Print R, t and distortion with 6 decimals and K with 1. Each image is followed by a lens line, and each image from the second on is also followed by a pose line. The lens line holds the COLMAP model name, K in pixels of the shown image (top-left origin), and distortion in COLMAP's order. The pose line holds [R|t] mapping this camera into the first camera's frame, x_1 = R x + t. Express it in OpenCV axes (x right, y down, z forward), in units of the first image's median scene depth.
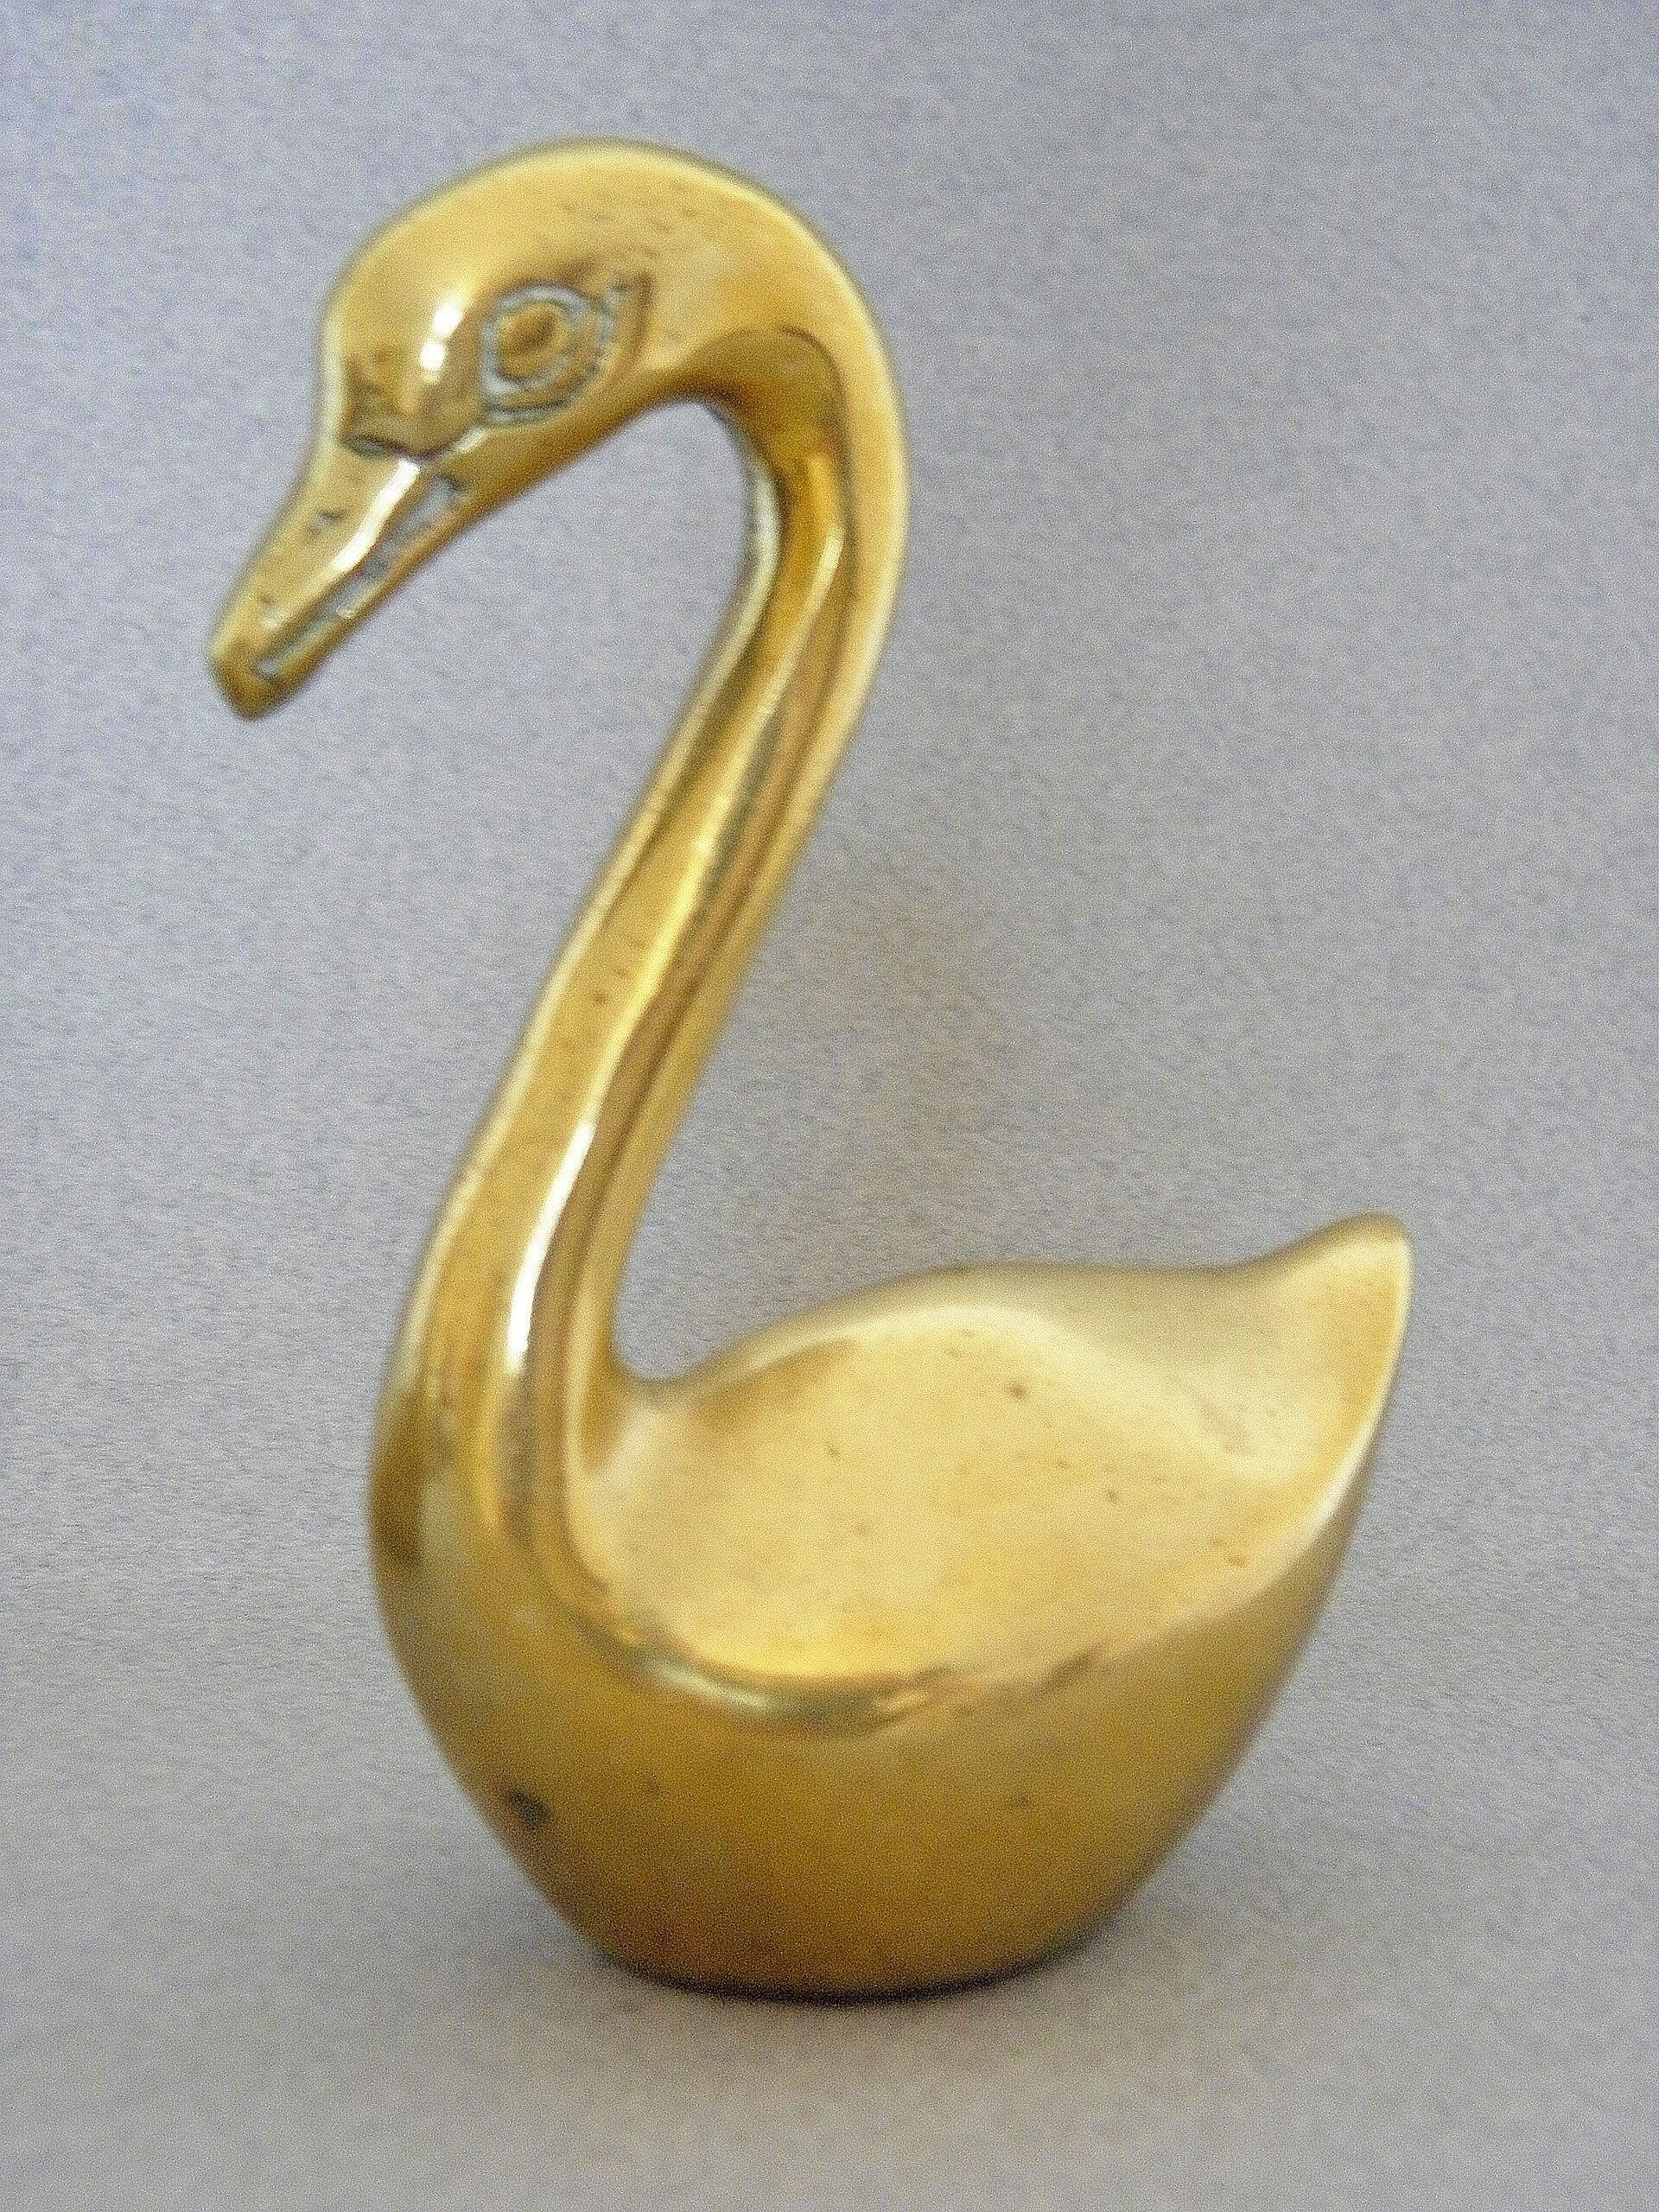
lens RADIAL K [[4169.1, 0, 835.7], [0, 4169.1, 1101.7], [0, 0, 1]] dist [0.153367, 0.000000]
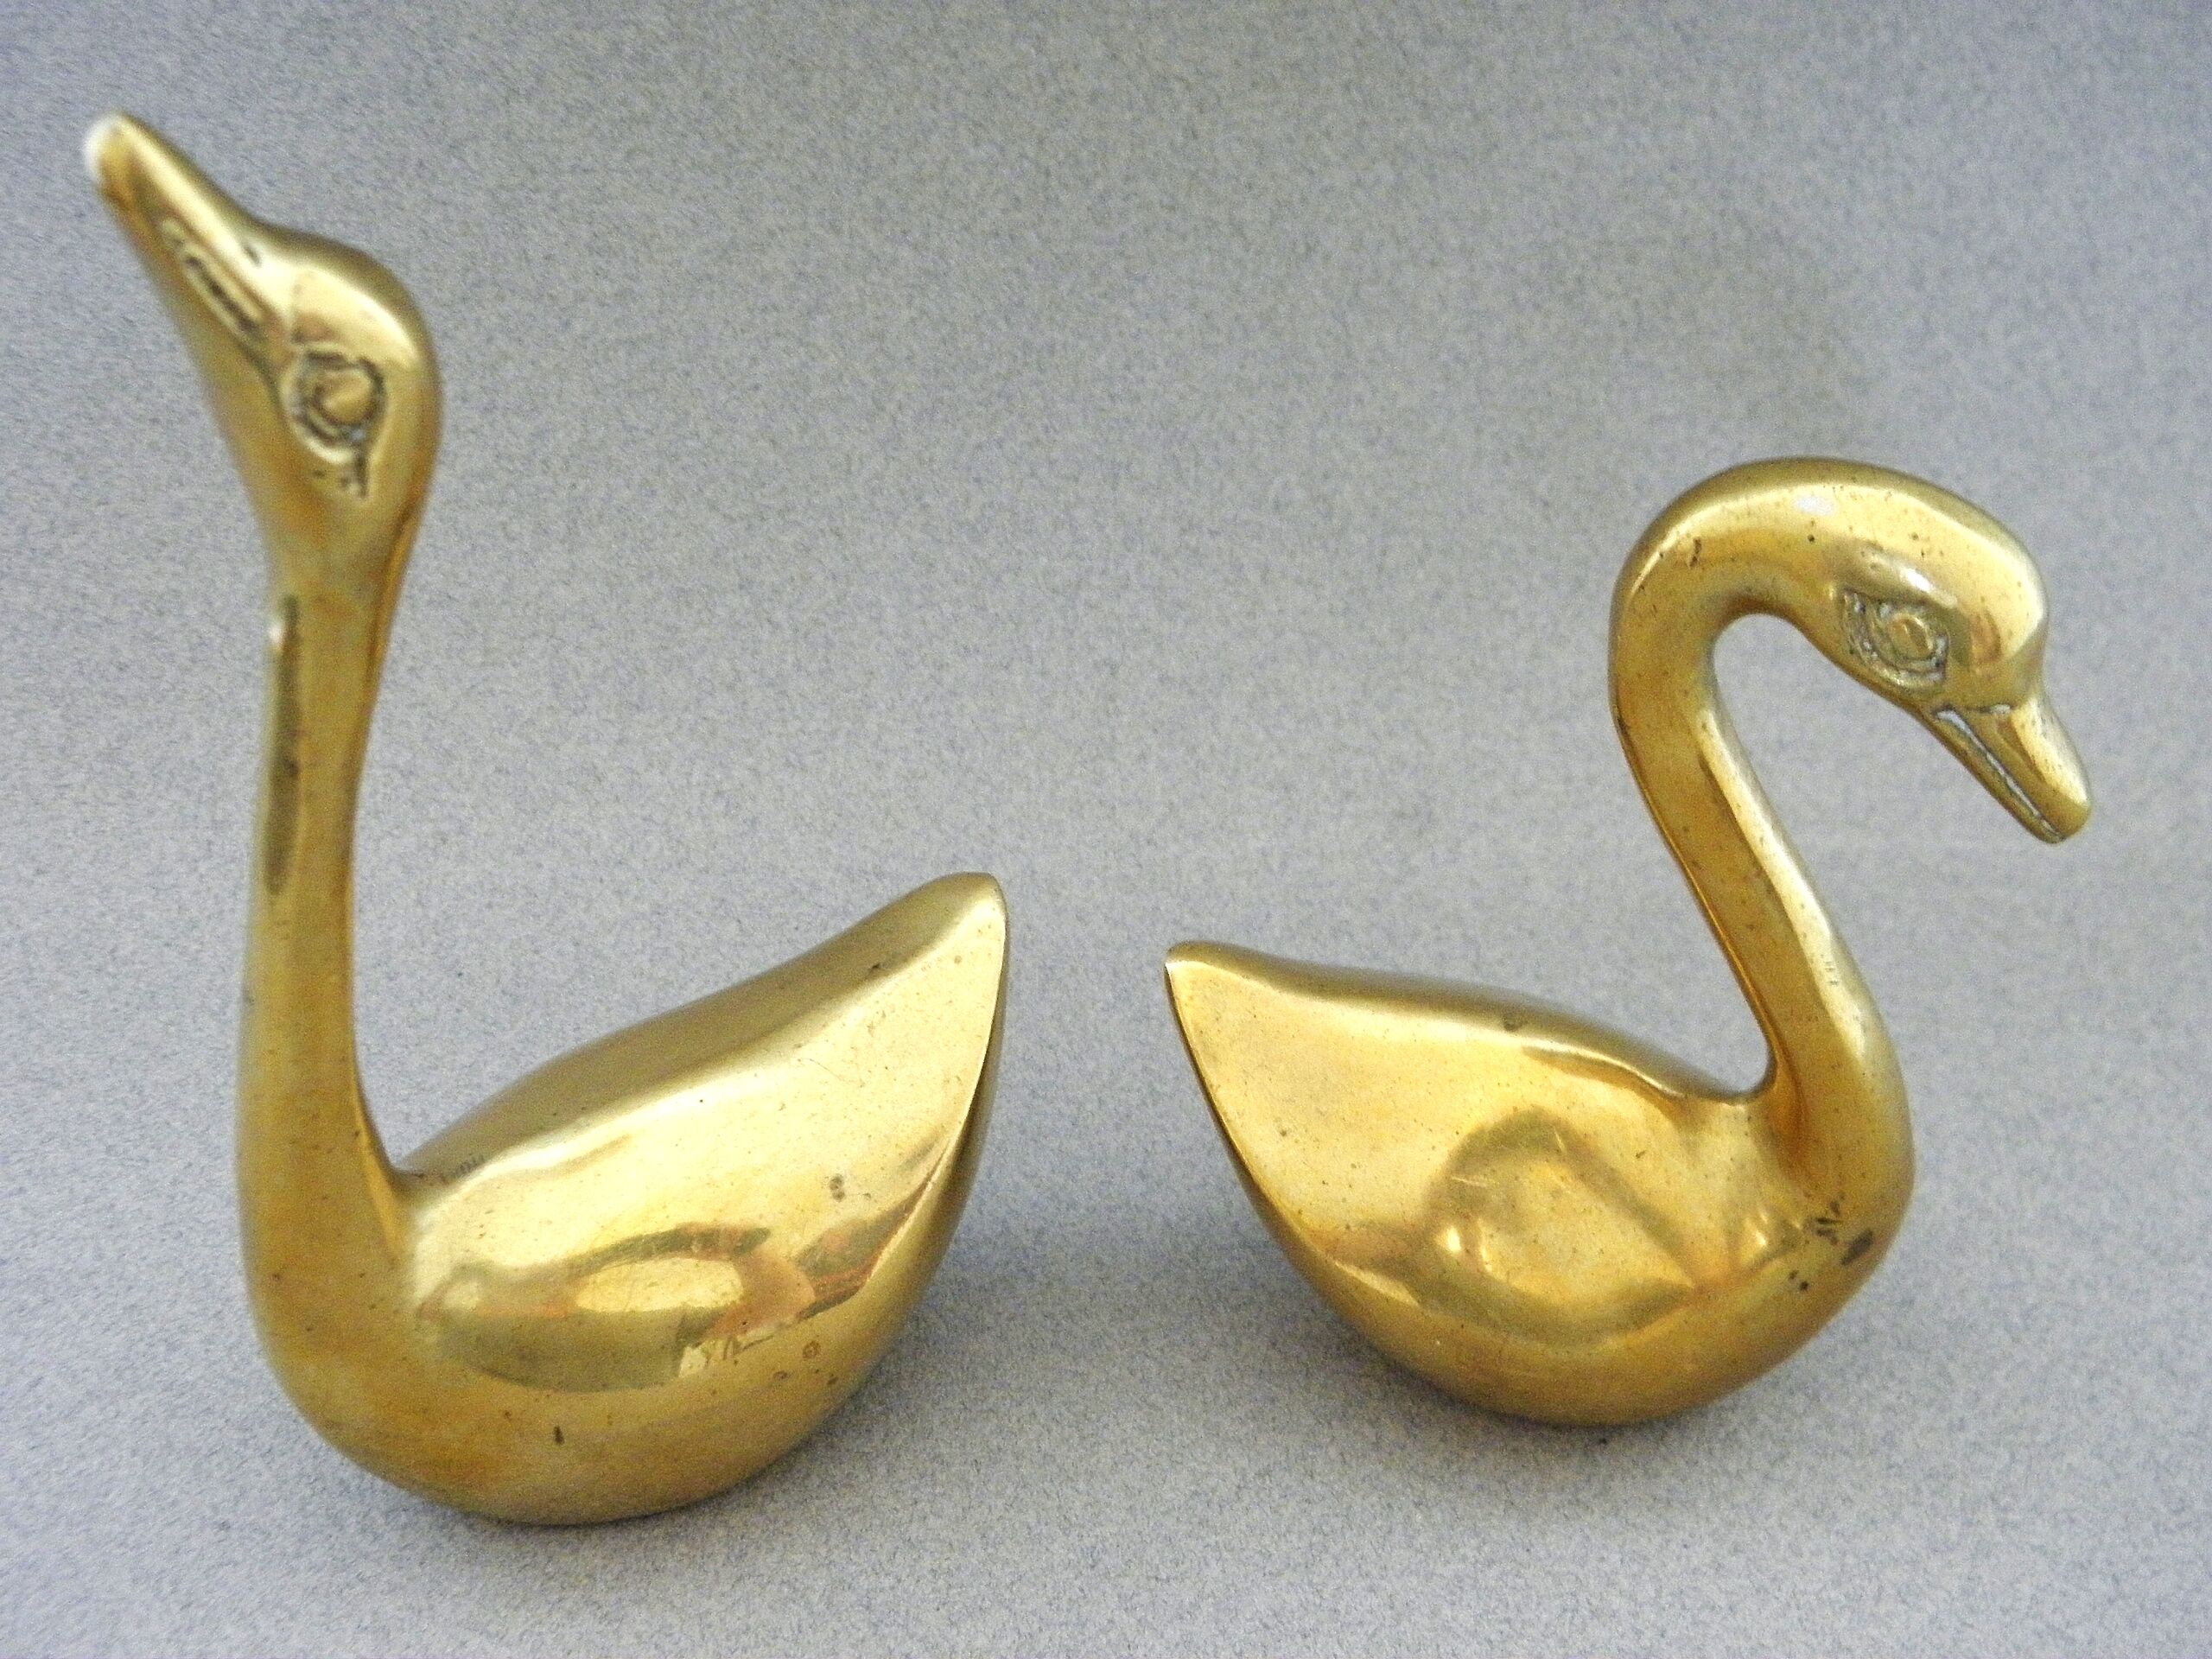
lens RADIAL K [[4169.1, 0, 1051.6], [0, 4169.1, 880.4], [0, 0, 1]] dist [0.153367, 0.000000]
pose [[0.994388, 0.027890, -0.102052, -0.070277], [0.031037, 0.845276, 0.533427, -0.578749], [0.101139, -0.533601, 0.839667, -0.180635]]
